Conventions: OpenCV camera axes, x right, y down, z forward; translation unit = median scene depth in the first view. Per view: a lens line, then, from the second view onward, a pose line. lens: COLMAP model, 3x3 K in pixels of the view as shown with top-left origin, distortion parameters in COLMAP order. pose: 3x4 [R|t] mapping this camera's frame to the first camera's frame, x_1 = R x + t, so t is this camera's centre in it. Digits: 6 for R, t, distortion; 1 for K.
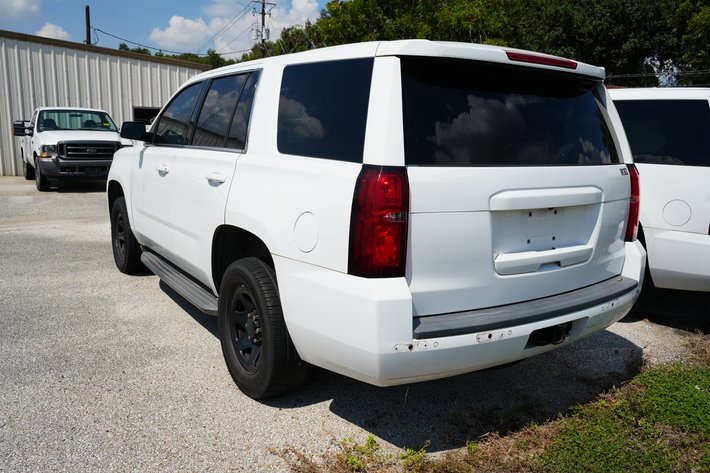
lens RADIAL K [[555.7, 0, 353.5], [0, 555.7, 237.4], [0, 0, 1]] dist [0.022092, -0.001024]
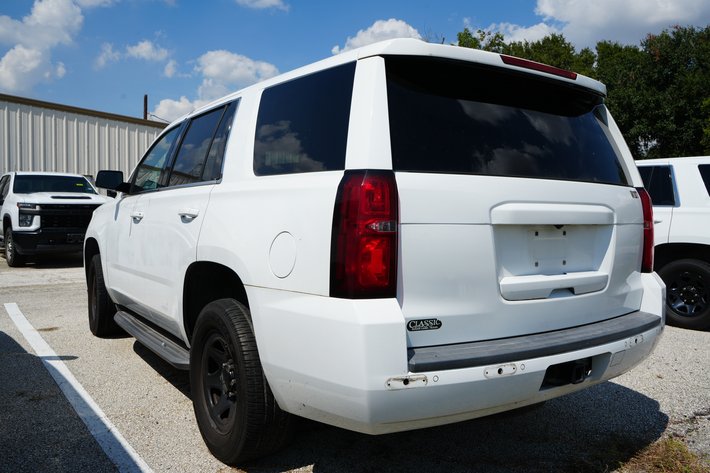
lens RADIAL K [[555.7, 0, 348.0], [0, 555.7, 237.6], [0, 0, 1]] dist [0.022092, -0.001024]
pose [[0.999838, -0.017678, 0.003322, 0.014255], [0.017965, 0.990659, -0.135174, 0.077912], [-0.000902, 0.135212, 0.990816, 0.120621]]
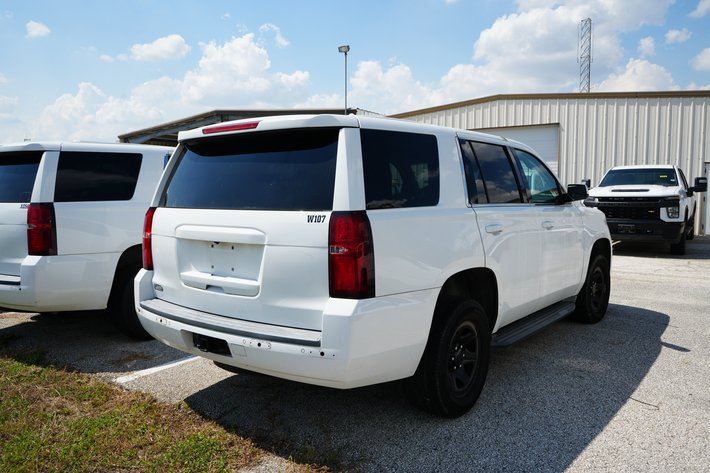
lens RADIAL K [[555.7, 0, 360.9], [0, 555.7, 243.5], [0, 0, 1]] dist [0.022092, -0.001024]
pose [[0.291297, 0.056942, -0.954937, 1.616997], [-0.156098, 0.987677, 0.011277, -0.112713], [0.943811, 0.145779, 0.296595, 0.919331]]
